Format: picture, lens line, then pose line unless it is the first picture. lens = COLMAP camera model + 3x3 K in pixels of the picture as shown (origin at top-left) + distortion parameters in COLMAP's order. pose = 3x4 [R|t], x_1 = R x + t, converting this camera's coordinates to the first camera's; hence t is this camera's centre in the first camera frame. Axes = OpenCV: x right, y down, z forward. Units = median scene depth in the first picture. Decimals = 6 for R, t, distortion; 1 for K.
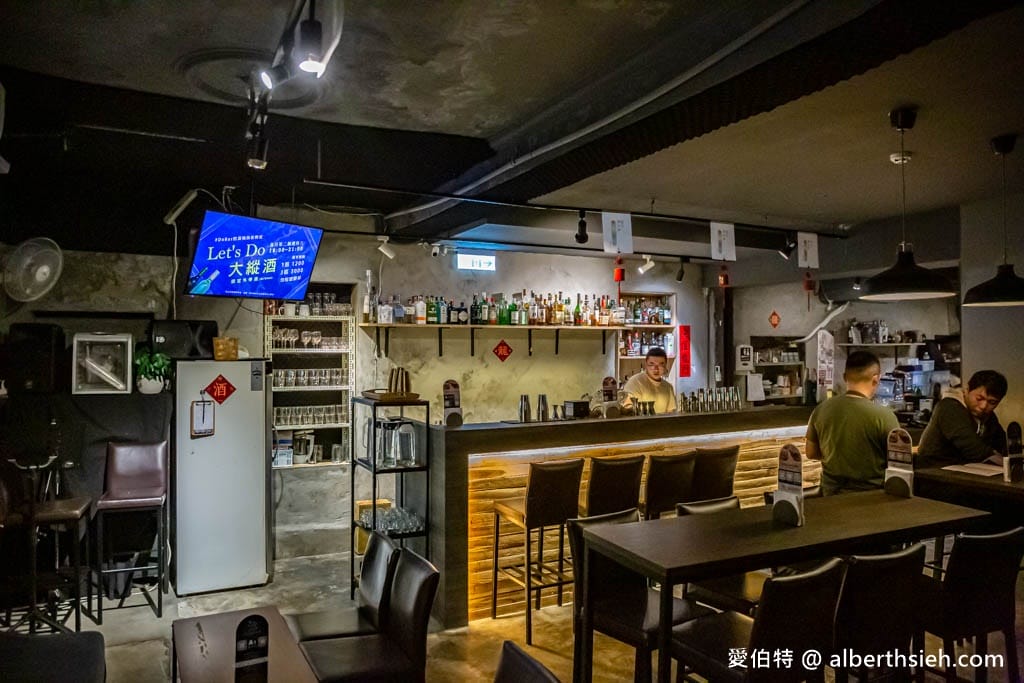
lens RADIAL K [[682.0, 0, 511.6], [0, 682.0, 338.7], [0, 0, 1]] dist [-0.005796, -0.000530]
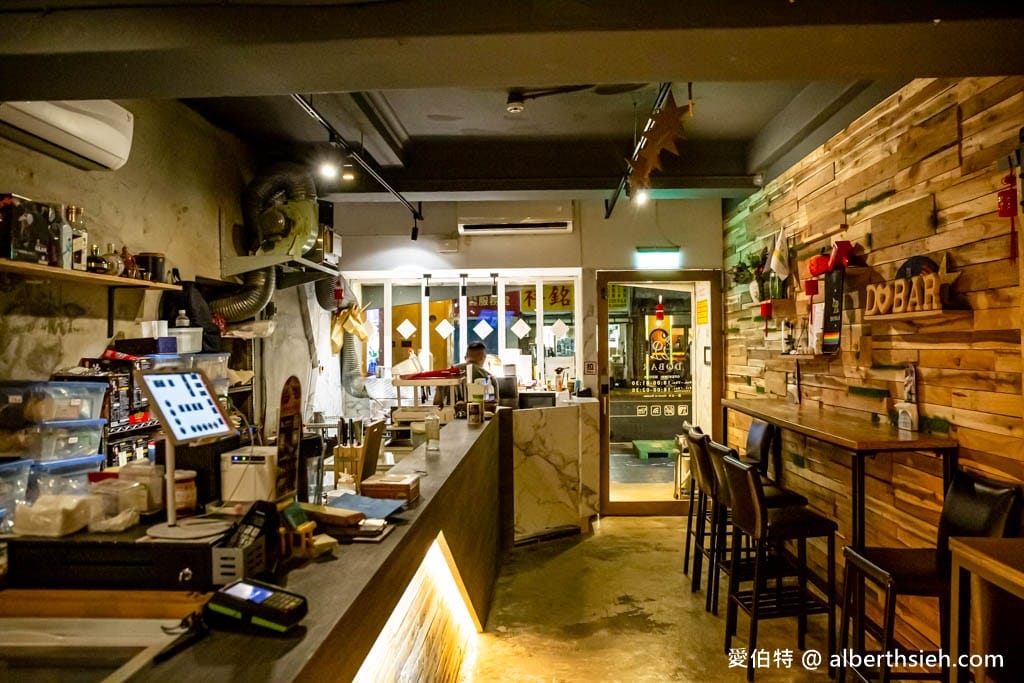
lens RADIAL K [[682.0, 0, 512.2], [0, 682.0, 341.6], [0, 0, 1]] dist [-0.005796, -0.000530]
pose [[0.491712, 0.007629, 0.870724, 0.354486], [-0.007569, 0.999961, -0.004486, 0.041317], [-0.870725, -0.004385, 0.491751, 0.635491]]
